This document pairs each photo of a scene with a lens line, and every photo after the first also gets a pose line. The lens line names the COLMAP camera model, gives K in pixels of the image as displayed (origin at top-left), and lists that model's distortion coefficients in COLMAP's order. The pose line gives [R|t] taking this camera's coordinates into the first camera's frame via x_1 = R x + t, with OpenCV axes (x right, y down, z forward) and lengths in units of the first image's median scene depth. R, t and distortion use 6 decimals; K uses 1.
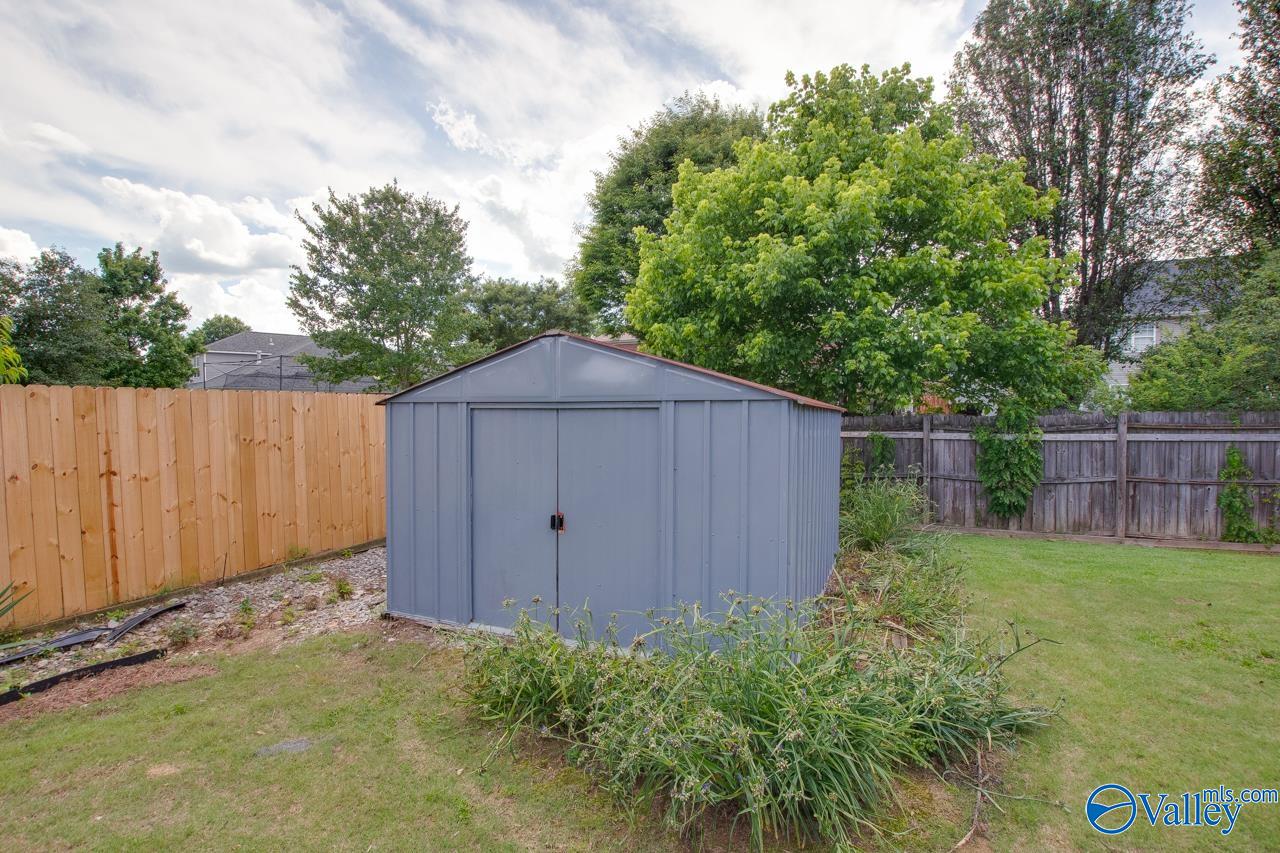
lens RADIAL K [[599.7, 0, 640.0], [0, 599.7, 426.5], [0, 0, 1]] dist [-0.024458, 0.001014]
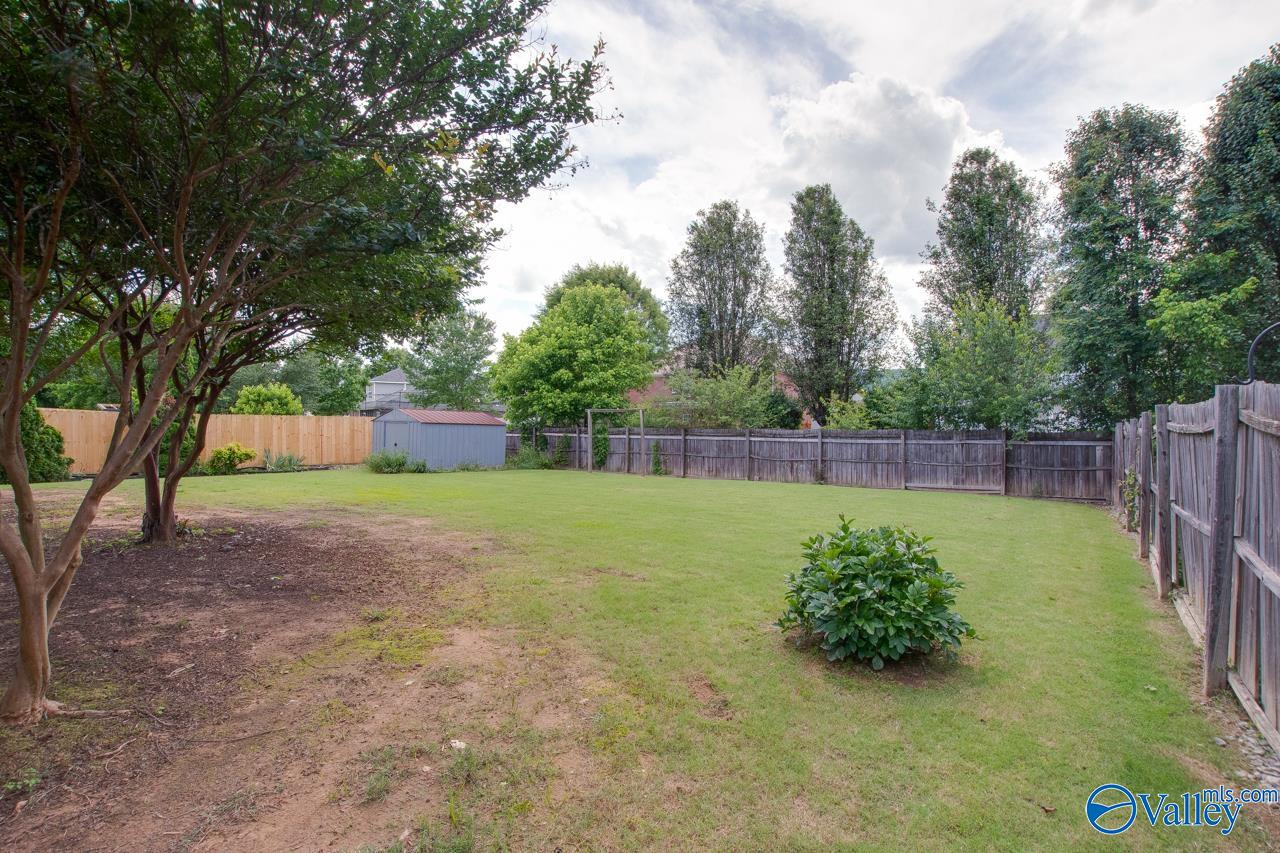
lens RADIAL K [[575.6, 0, 634.6], [0, 575.6, 426.9], [0, 0, 1]] dist [-0.031964, 0.000597]
pose [[0.973318, 0.020031, -0.228585, 1.458988], [-0.025178, 0.999490, -0.019626, 0.025196], [0.228075, 0.024857, 0.973326, -1.625768]]
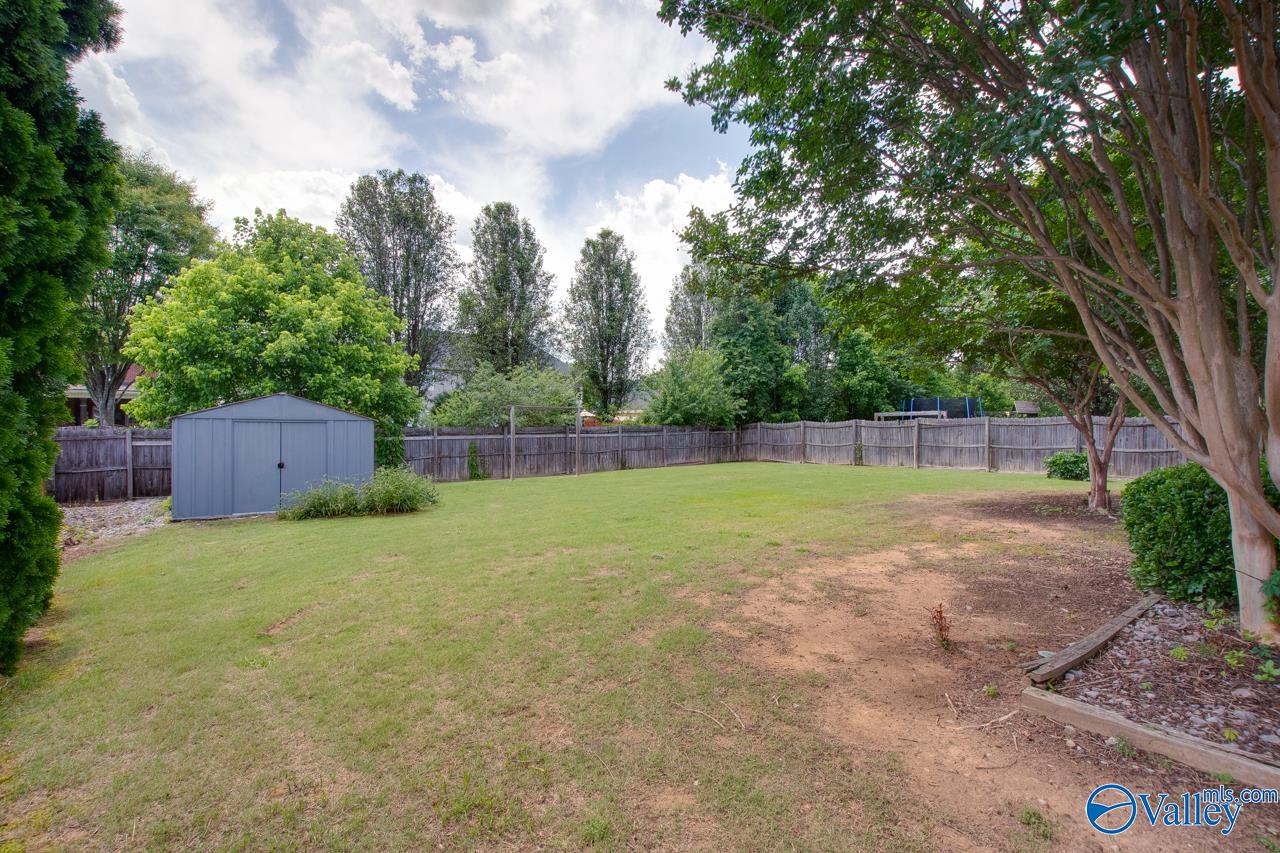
lens RADIAL K [[575.6, 0, 634.6], [0, 575.6, 426.9], [0, 0, 1]] dist [-0.031964, 0.000597]
pose [[0.486884, 0.006962, 0.873439, -0.747300], [0.019482, 0.999633, -0.018828, 0.032257], [-0.873250, 0.026183, 0.486569, -0.755785]]
